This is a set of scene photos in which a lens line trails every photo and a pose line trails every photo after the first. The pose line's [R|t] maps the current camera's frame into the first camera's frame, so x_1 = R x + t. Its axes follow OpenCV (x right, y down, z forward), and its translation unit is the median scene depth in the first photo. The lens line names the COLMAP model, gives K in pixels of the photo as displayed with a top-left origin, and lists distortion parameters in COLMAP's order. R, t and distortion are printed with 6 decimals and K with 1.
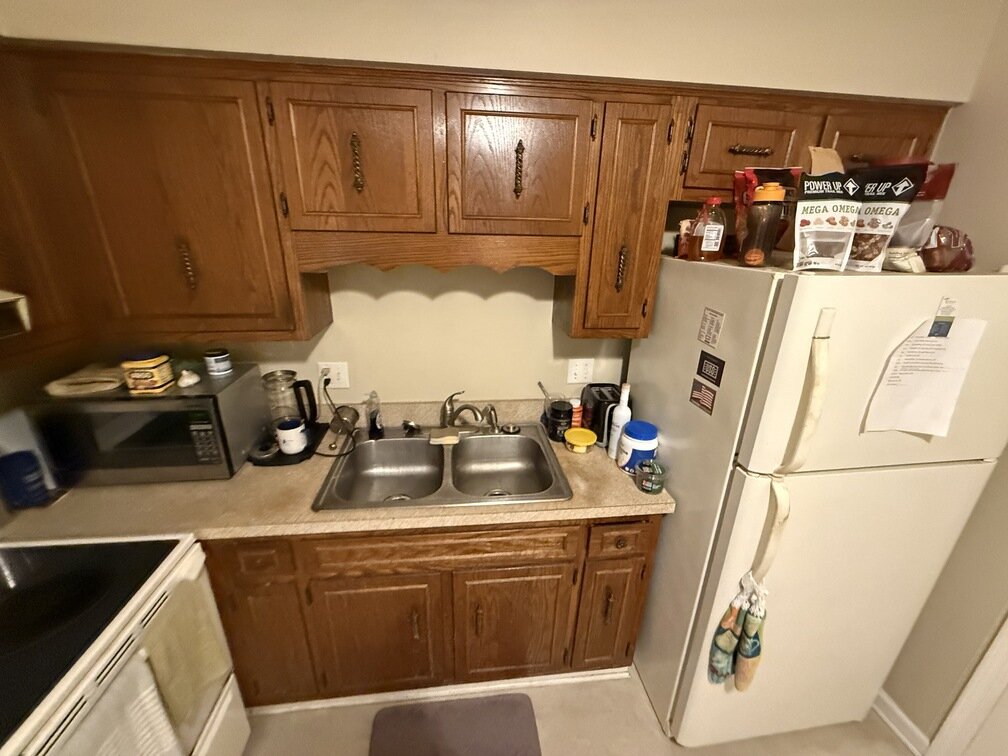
lens RADIAL K [[399.6, 0, 504.0], [0, 399.6, 378.0], [0, 0, 1]] dist [-0.000749, -0.000354]
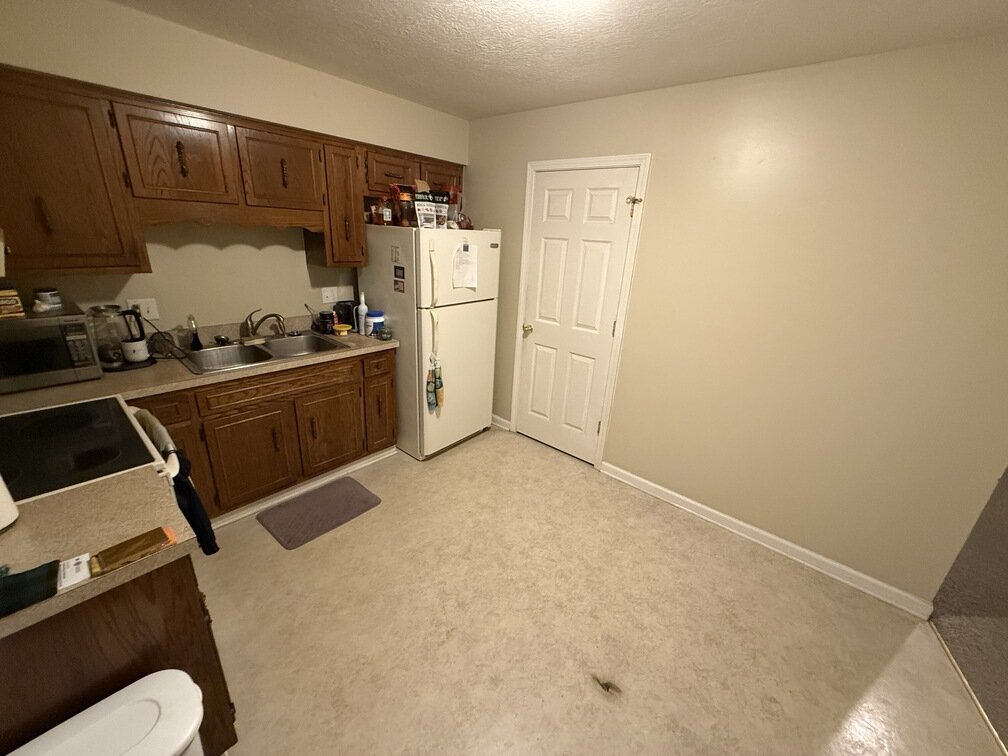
lens RADIAL K [[399.6, 0, 504.0], [0, 399.6, 378.0], [0, 0, 1]] dist [-0.000749, -0.000354]
pose [[0.733974, -0.215298, 0.644150, -0.609112], [0.194469, 0.975337, 0.104406, 0.415317], [-0.650741, 0.048636, 0.757740, -1.029335]]
